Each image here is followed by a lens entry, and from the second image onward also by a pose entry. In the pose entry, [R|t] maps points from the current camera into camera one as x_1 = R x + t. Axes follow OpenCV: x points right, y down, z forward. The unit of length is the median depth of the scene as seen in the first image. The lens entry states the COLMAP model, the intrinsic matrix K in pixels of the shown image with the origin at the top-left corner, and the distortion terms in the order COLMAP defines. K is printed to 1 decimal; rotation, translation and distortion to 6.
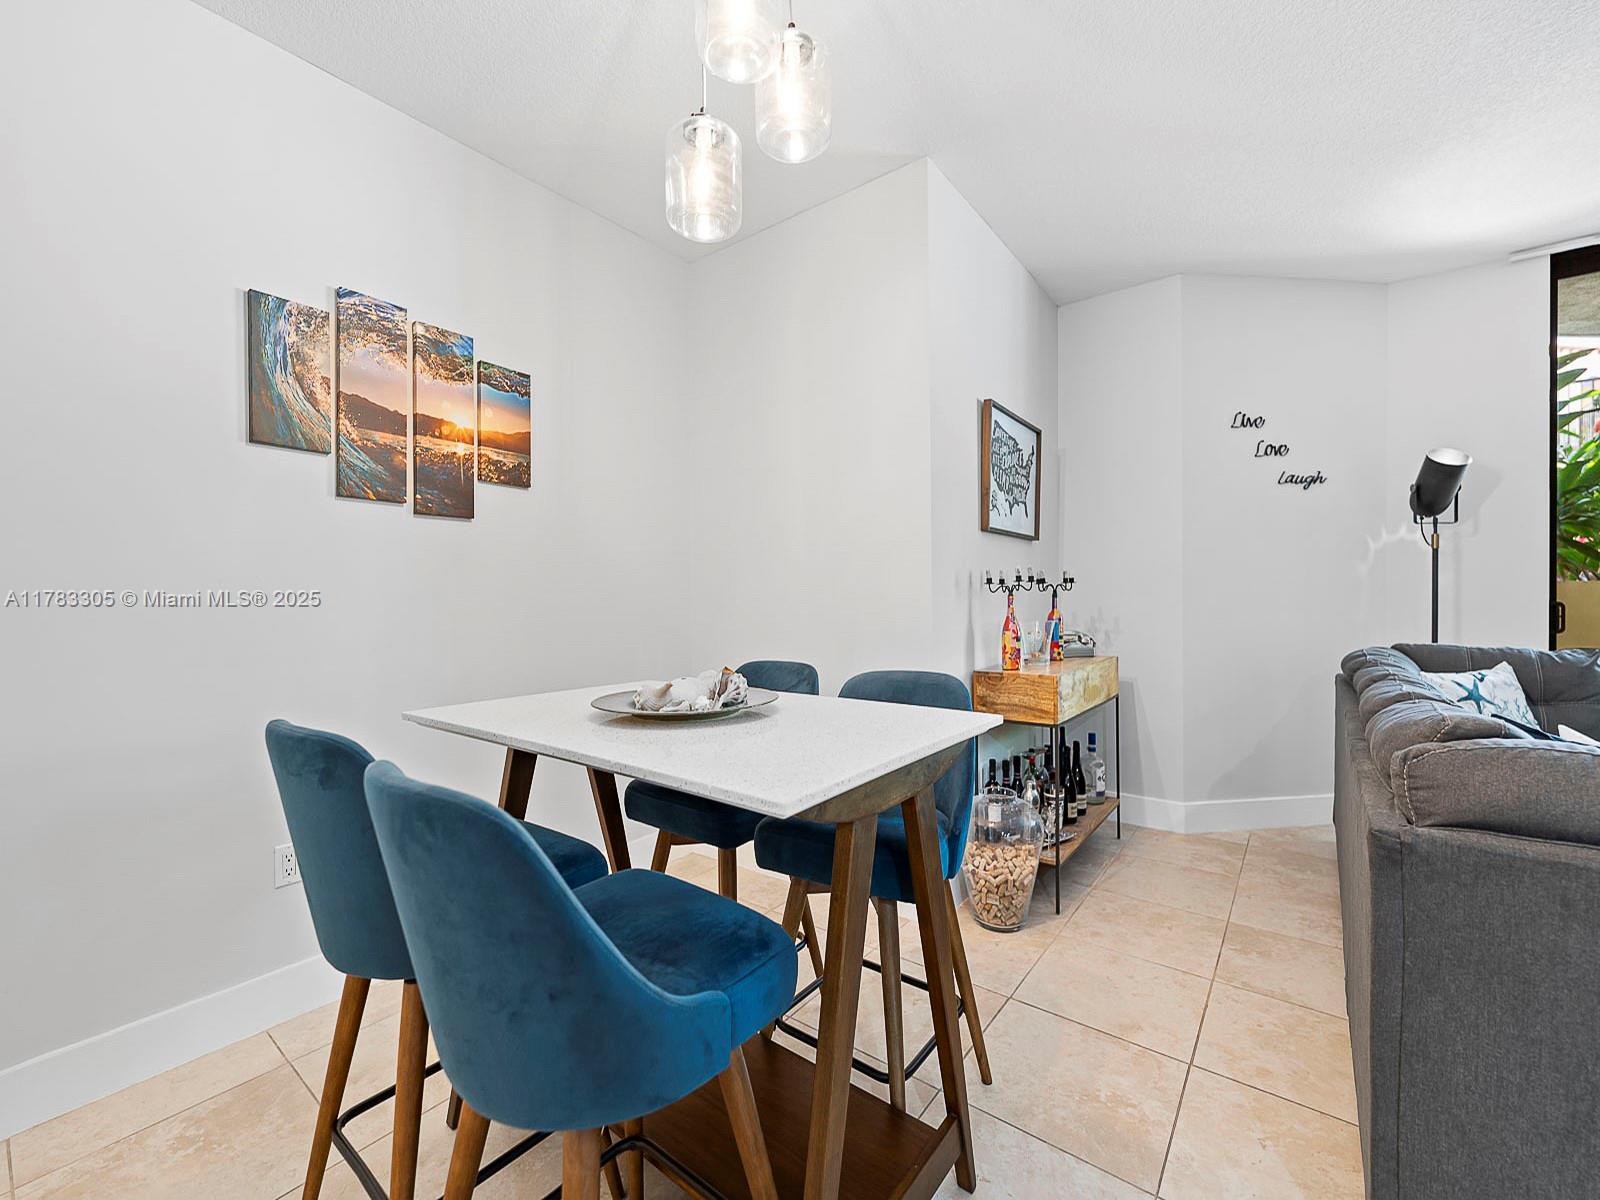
lens RADIAL K [[653.6, 0, 800.1], [0, 653.6, 604.9], [0, 0, 1]] dist [-0.000431, -0.000400]
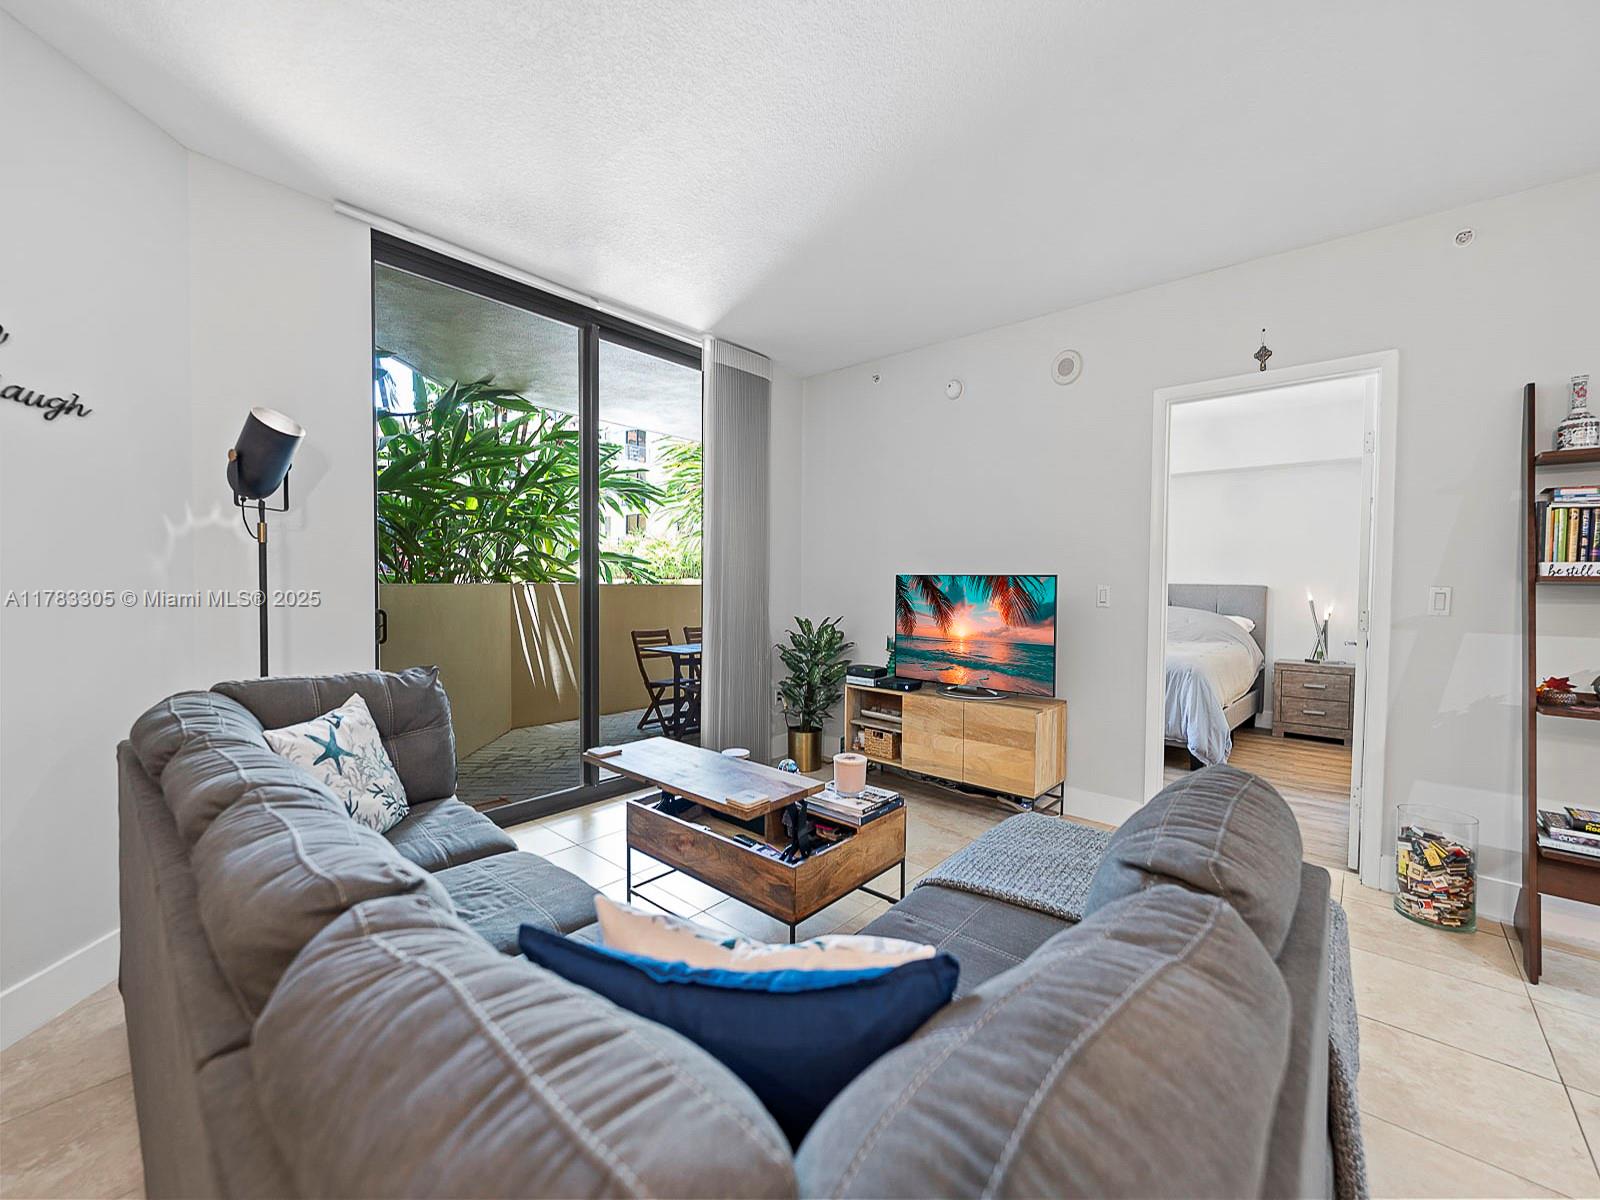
lens RADIAL K [[648.0, 0, 796.9], [0, 648.0, 602.3], [0, 0, 1]] dist [-0.001481, -0.000415]
pose [[0.061455, -0.019318, 0.997923, 0.343034], [0.002572, 0.999812, 0.019196, -0.039067], [-0.998107, 0.001387, 0.061493, 0.434045]]
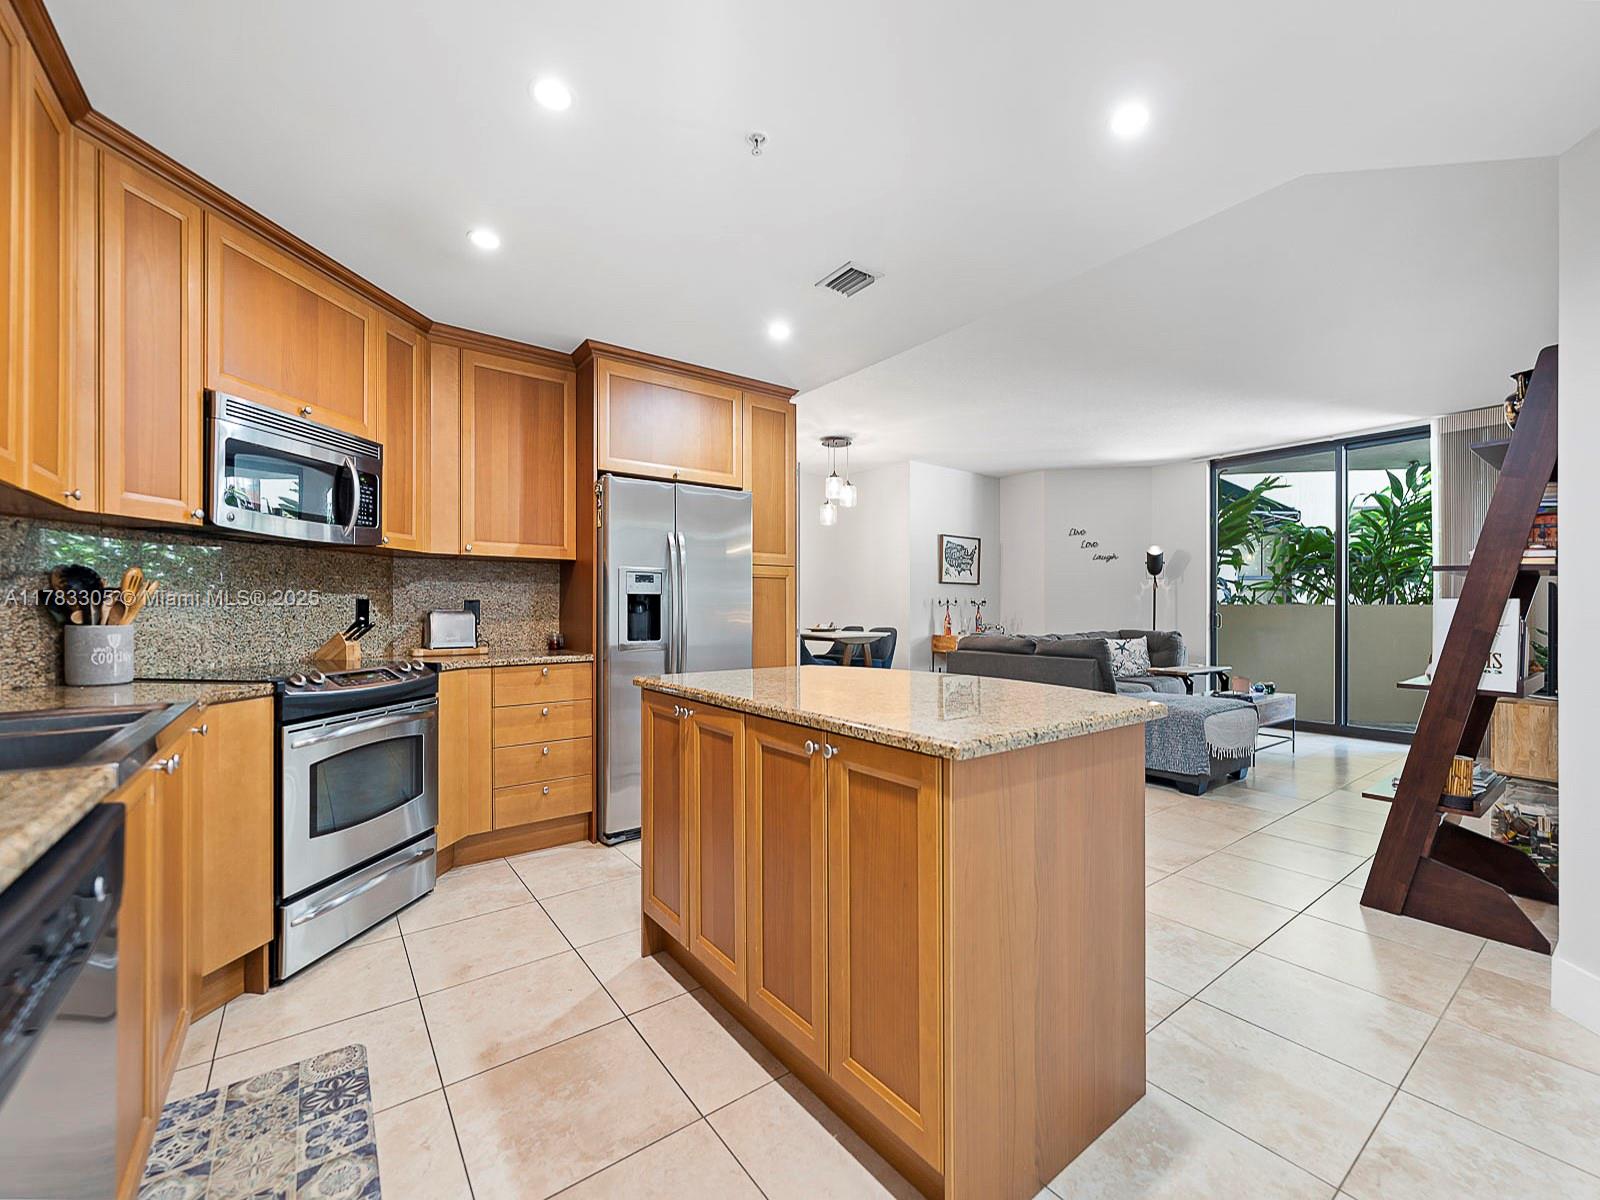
lens RADIAL K [[654.0, 0, 799.7], [0, 654.0, 609.0], [0, 0, 1]] dist [-0.000695, -0.000366]
pose [[0.963163, 0.011820, -0.268659, 0.487134], [-0.016323, 0.999761, -0.014531, 0.042898], [0.268423, 0.018381, 0.963126, -1.877274]]
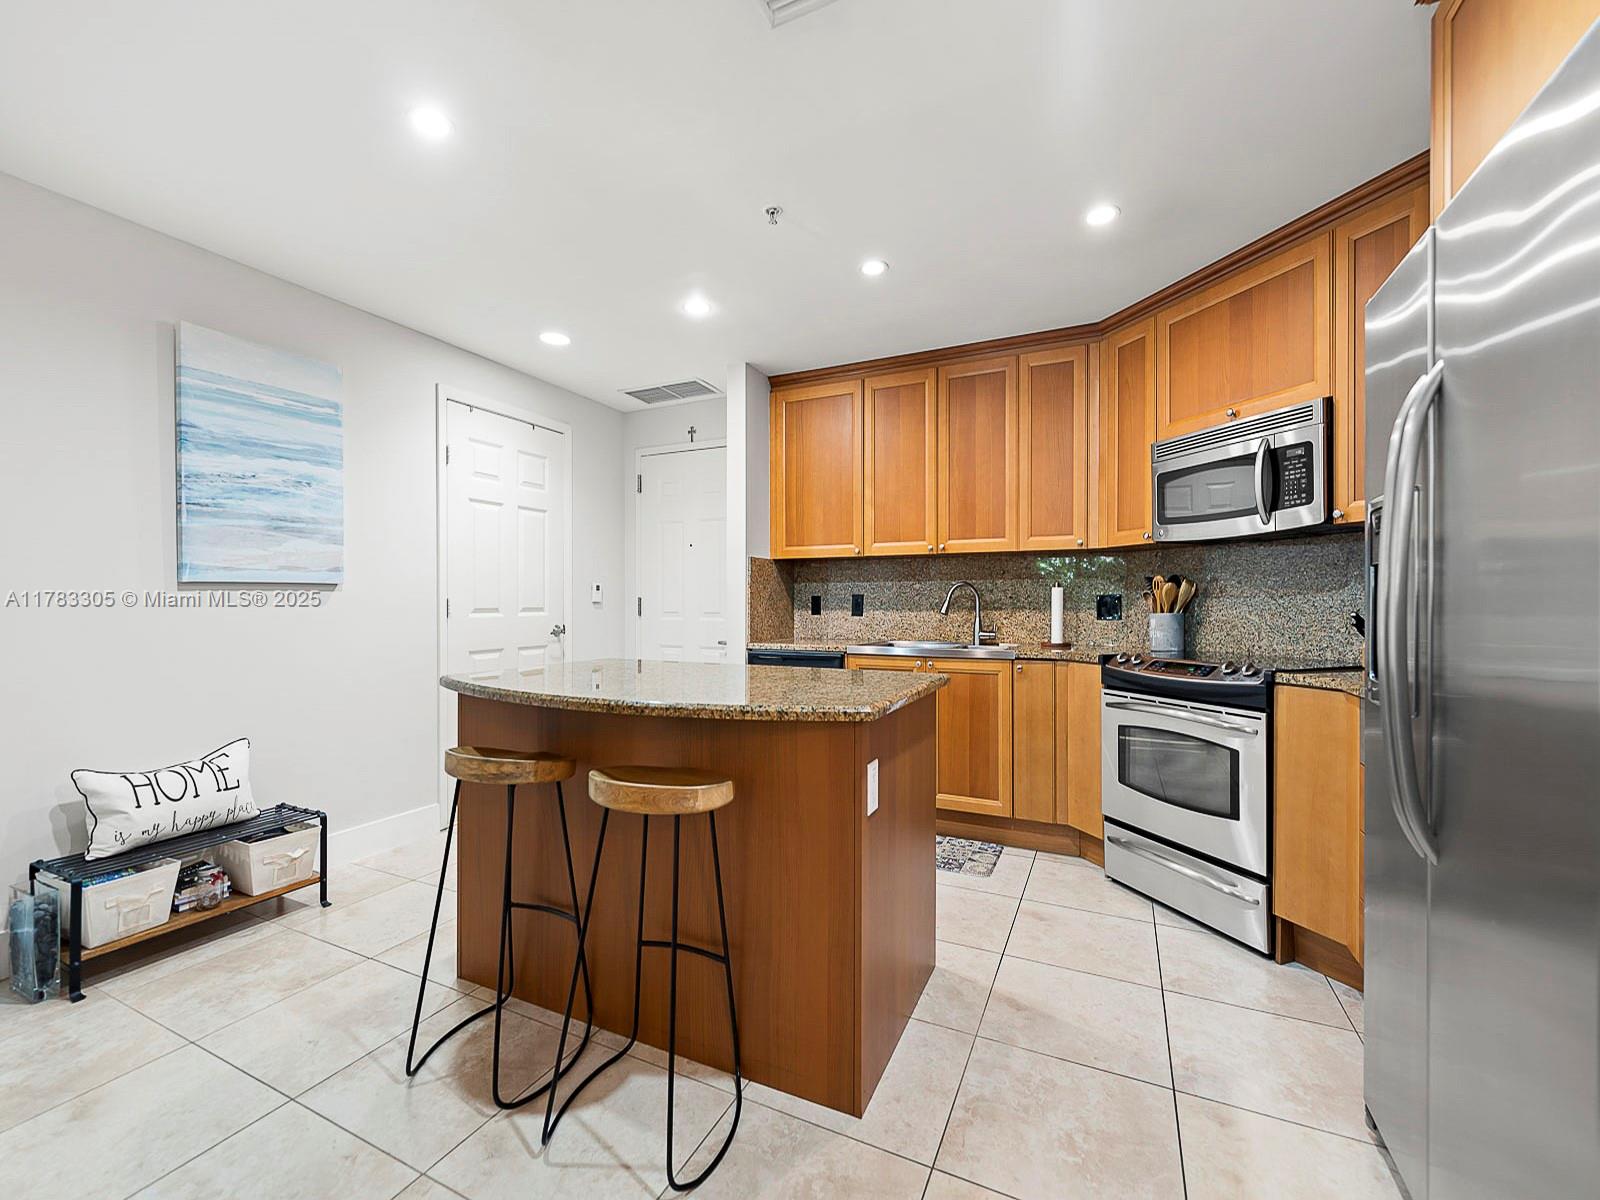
lens RADIAL K [[665.6, 0, 800.0], [0, 665.6, 600.0], [0, 0, 1]] dist [-0.002924, -0.000342]
pose [[-0.977373, 0.011564, -0.211207, 0.397331], [0.008451, 0.999842, 0.015634, 0.015648], [0.211354, 0.013496, -0.977316, -0.316023]]
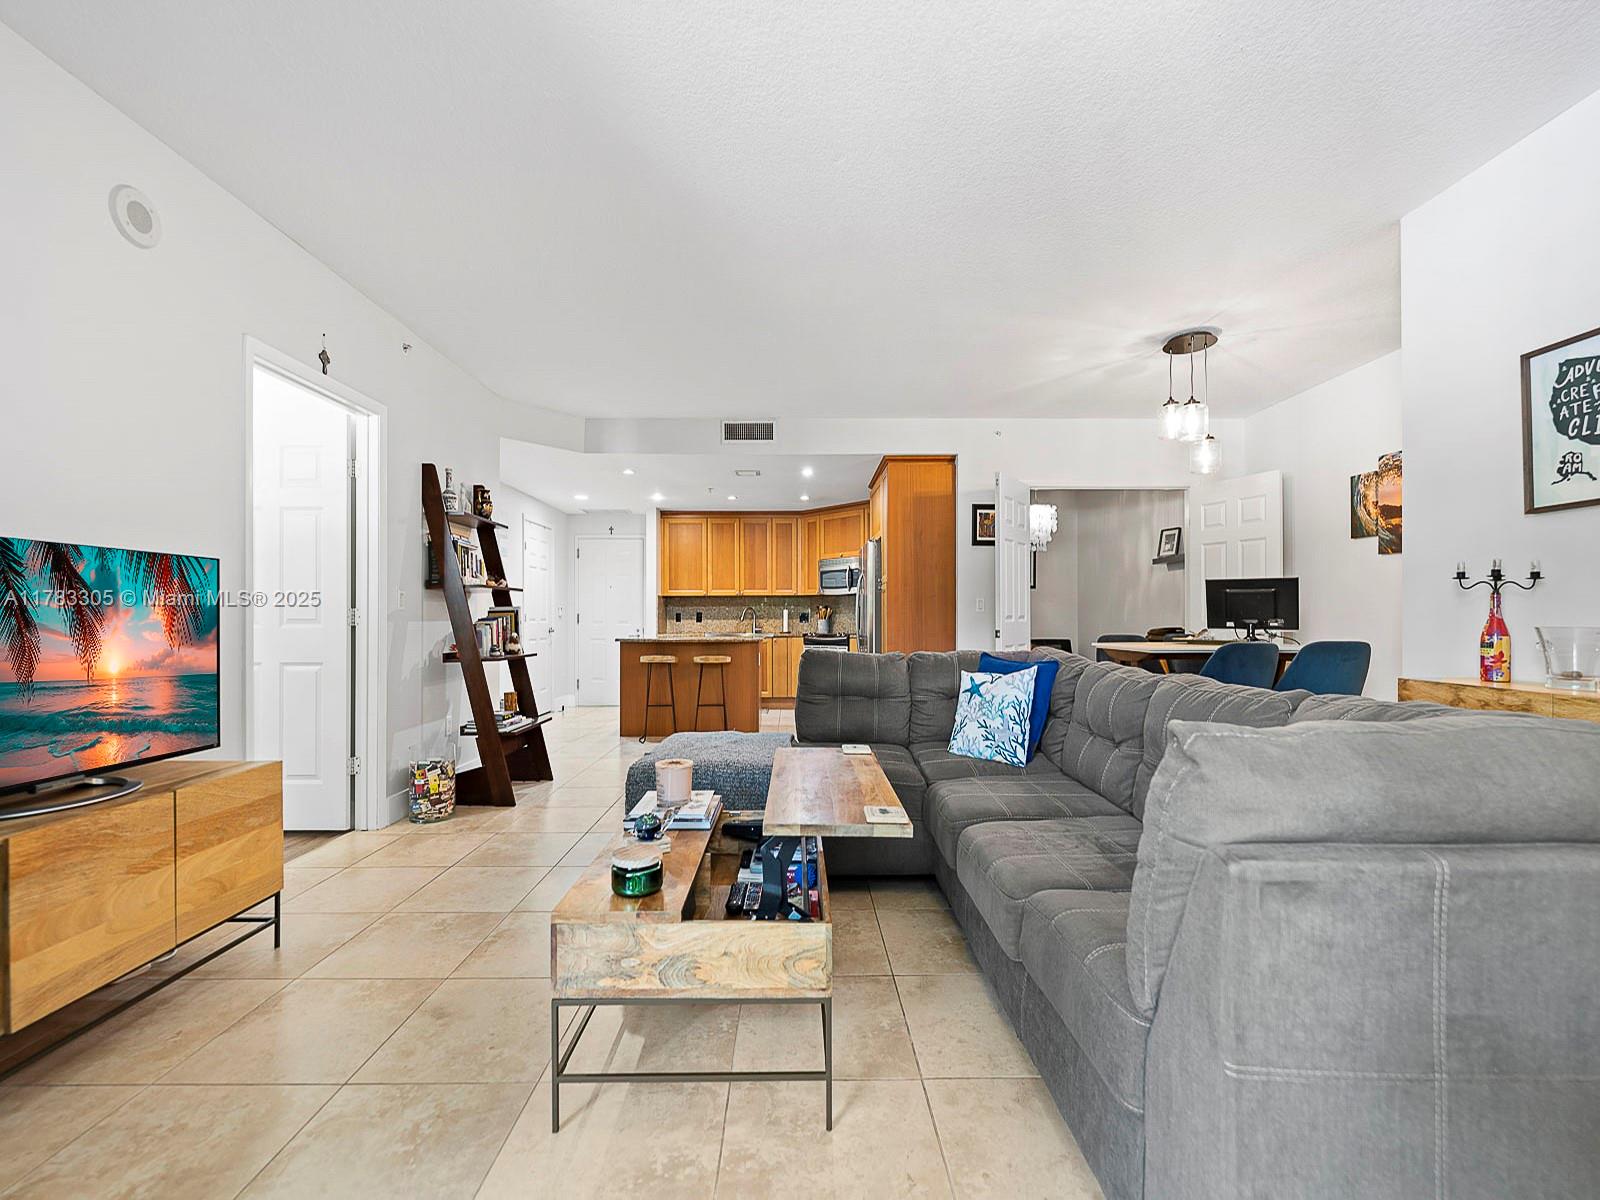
lens RADIAL K [[654.0, 0, 799.7], [0, 654.0, 609.0], [0, 0, 1]] dist [-0.000695, -0.000366]
pose [[-0.782755, 0.004773, -0.622312, 1.646274], [0.003191, 0.999988, 0.003655, -0.000539], [0.622322, 0.000875, -0.782761, 1.161817]]
